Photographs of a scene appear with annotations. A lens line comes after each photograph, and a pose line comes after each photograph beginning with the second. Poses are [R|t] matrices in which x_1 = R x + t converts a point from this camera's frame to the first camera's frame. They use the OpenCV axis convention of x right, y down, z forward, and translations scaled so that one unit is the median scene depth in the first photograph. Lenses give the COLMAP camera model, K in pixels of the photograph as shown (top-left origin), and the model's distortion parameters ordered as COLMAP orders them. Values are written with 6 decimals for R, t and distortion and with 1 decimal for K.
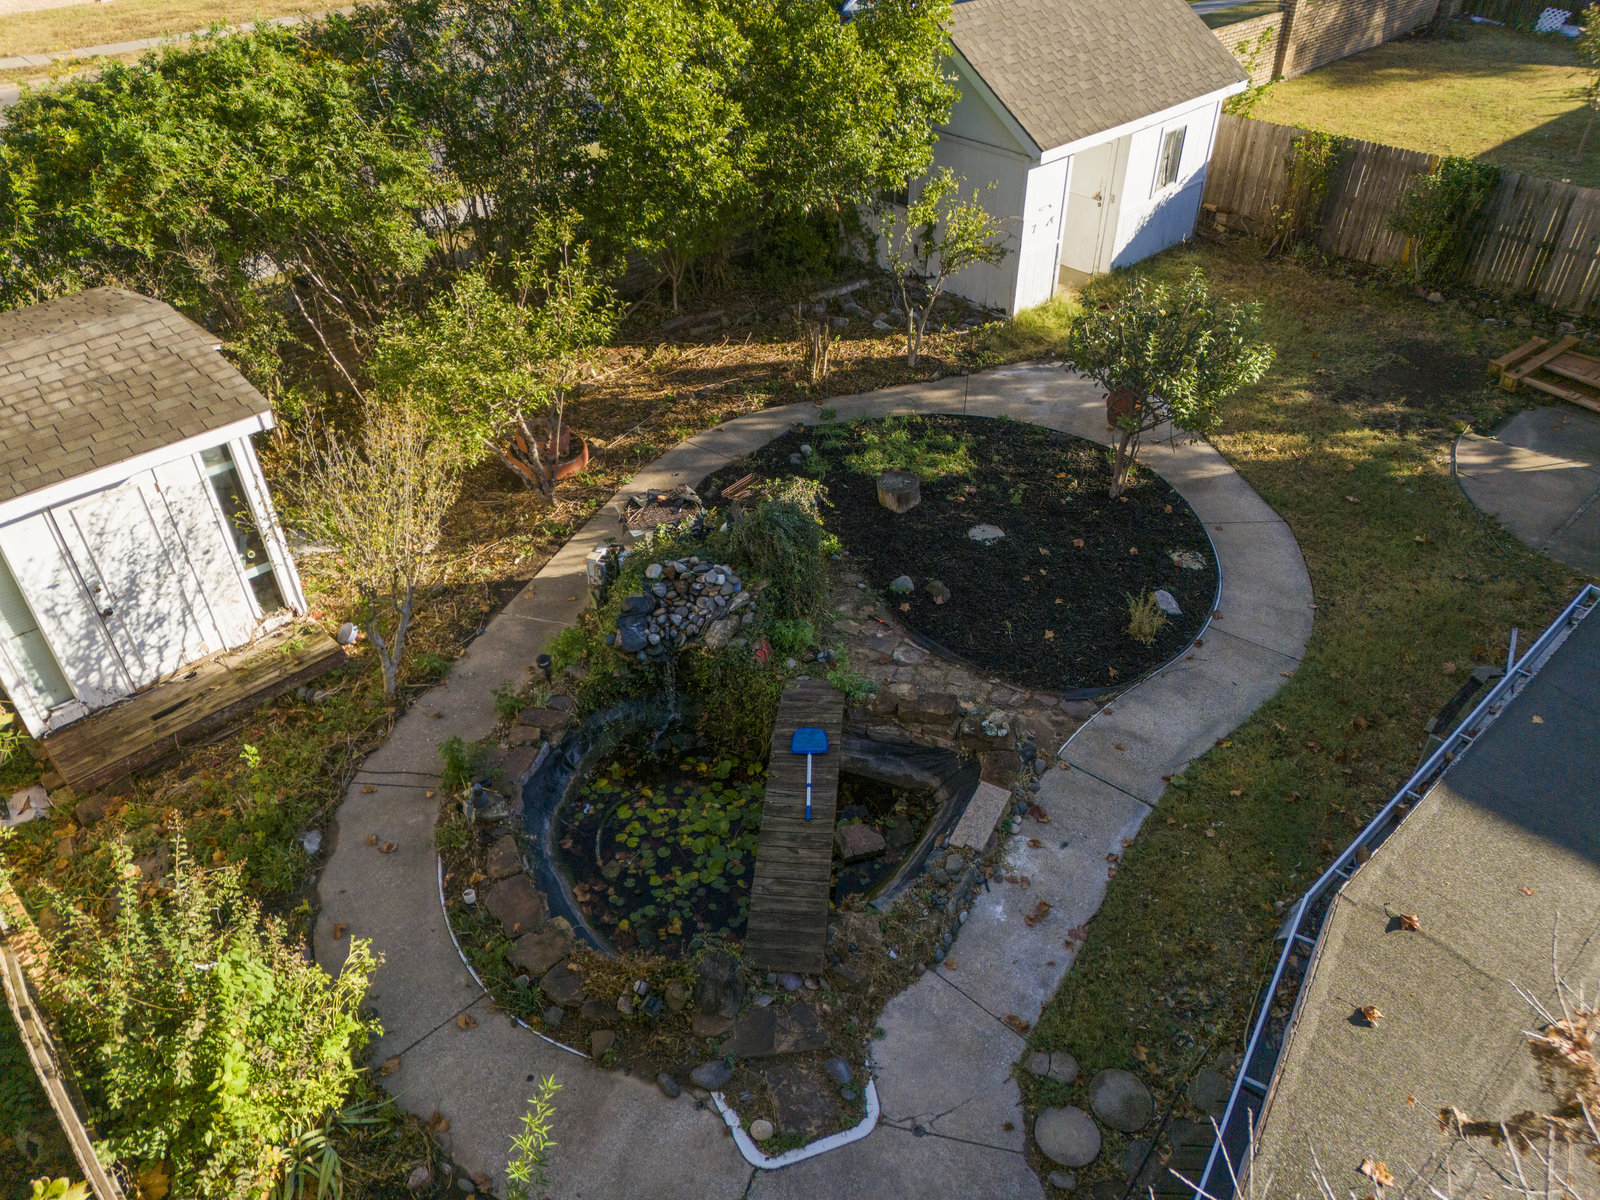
lens RADIAL K [[1139.4, 0, 800.0], [0, 1139.4, 600.0], [0, 0, 1]] dist [0.078191, -0.079647]
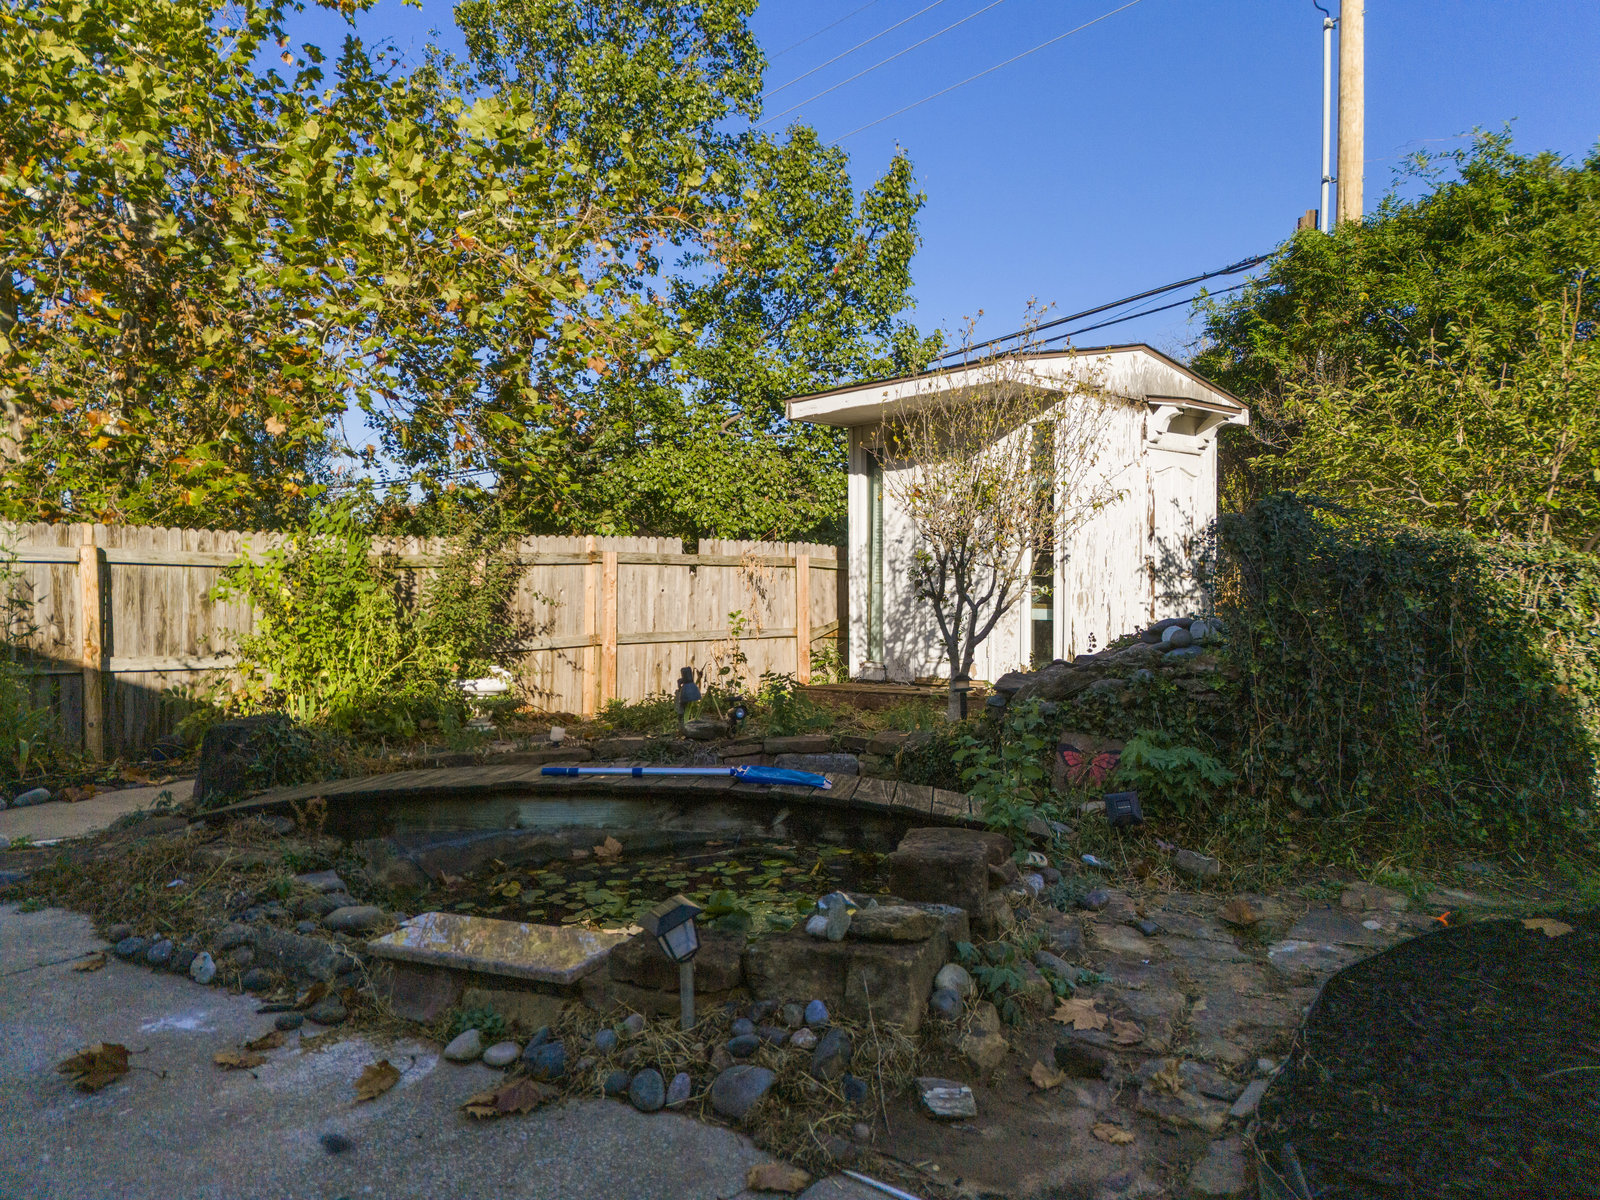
lens RADIAL K [[1139.4, 0, 800.0], [0, 1139.4, 600.0], [0, 0, 1]] dist [0.078191, -0.079647]
pose [[-0.032193, 0.027911, -0.999092, 0.414150], [-0.590010, 0.806327, 0.041538, 0.042316], [0.806754, 0.590812, -0.009490, 0.910413]]
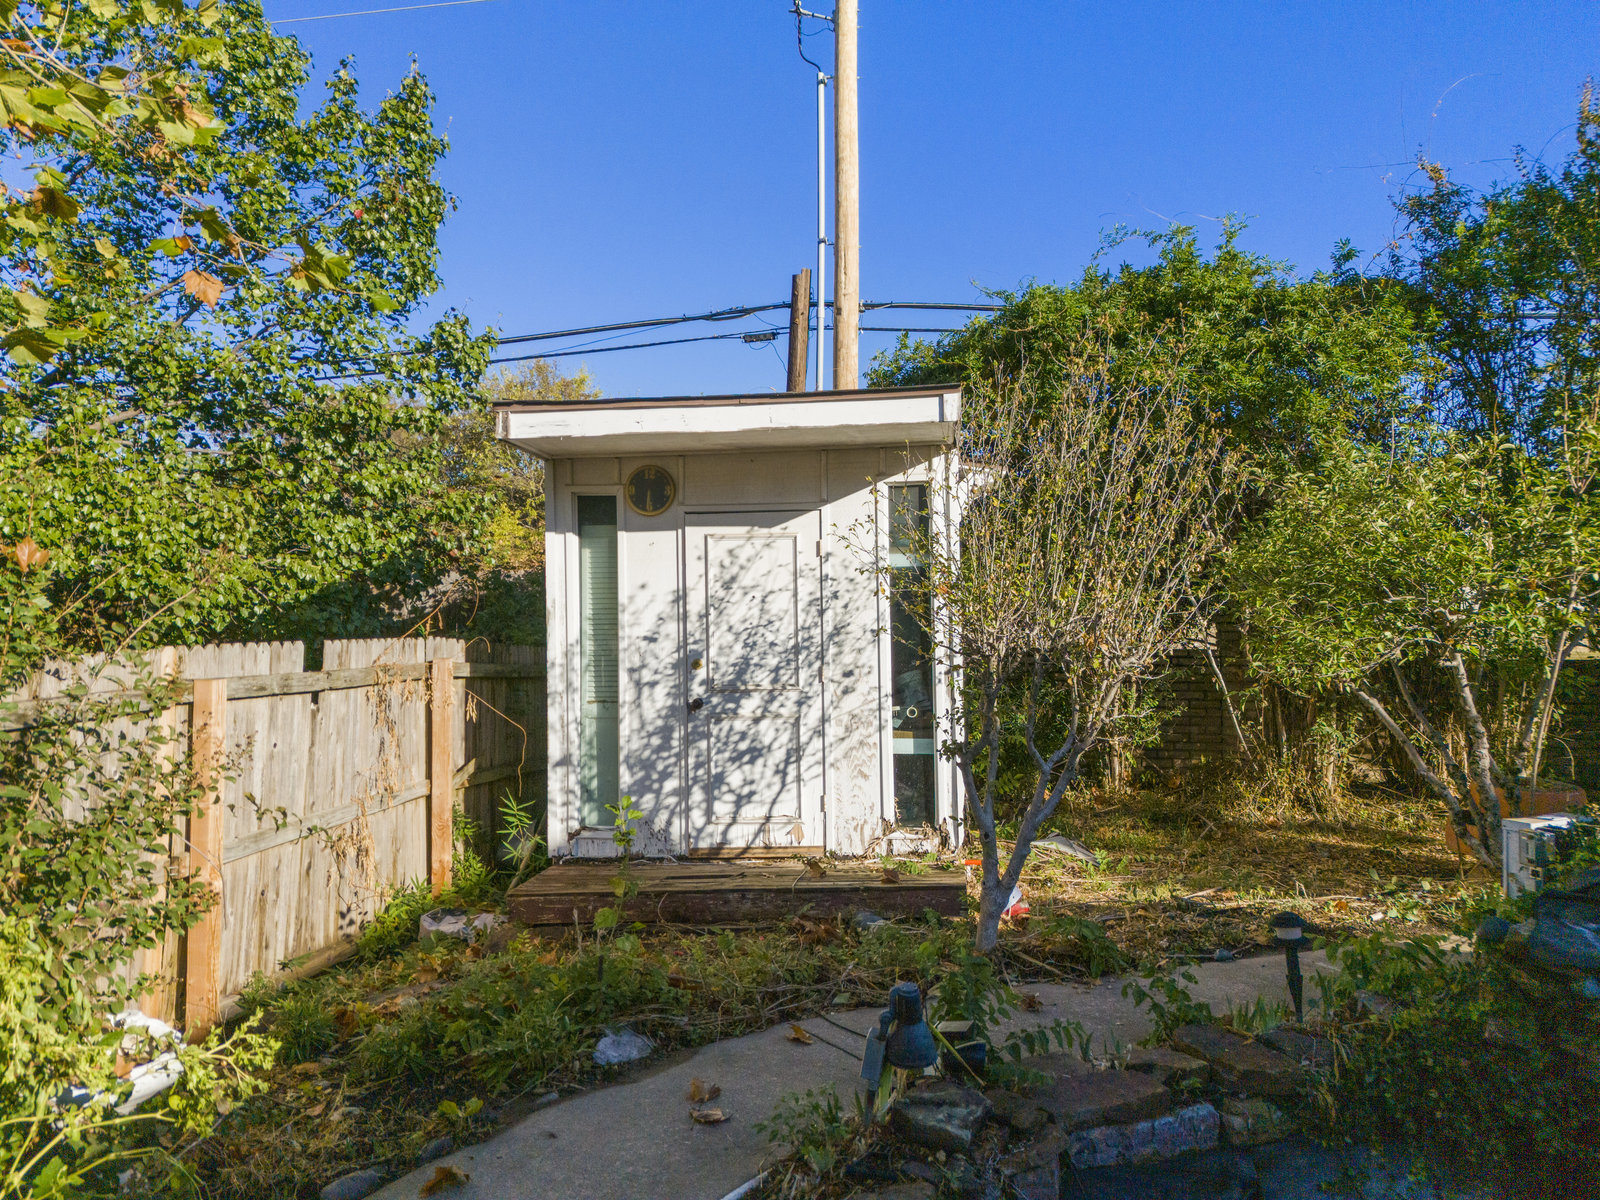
lens RADIAL K [[1160.9, 0, 808.8], [0, 1160.9, 589.9], [0, 0, 1]] dist [0.080374, -0.085384]
pose [[0.635505, -0.012912, -0.771989, -0.021562], [-0.456693, 0.799908, -0.389331, 0.189383], [0.622548, 0.599983, 0.502449, 0.639821]]
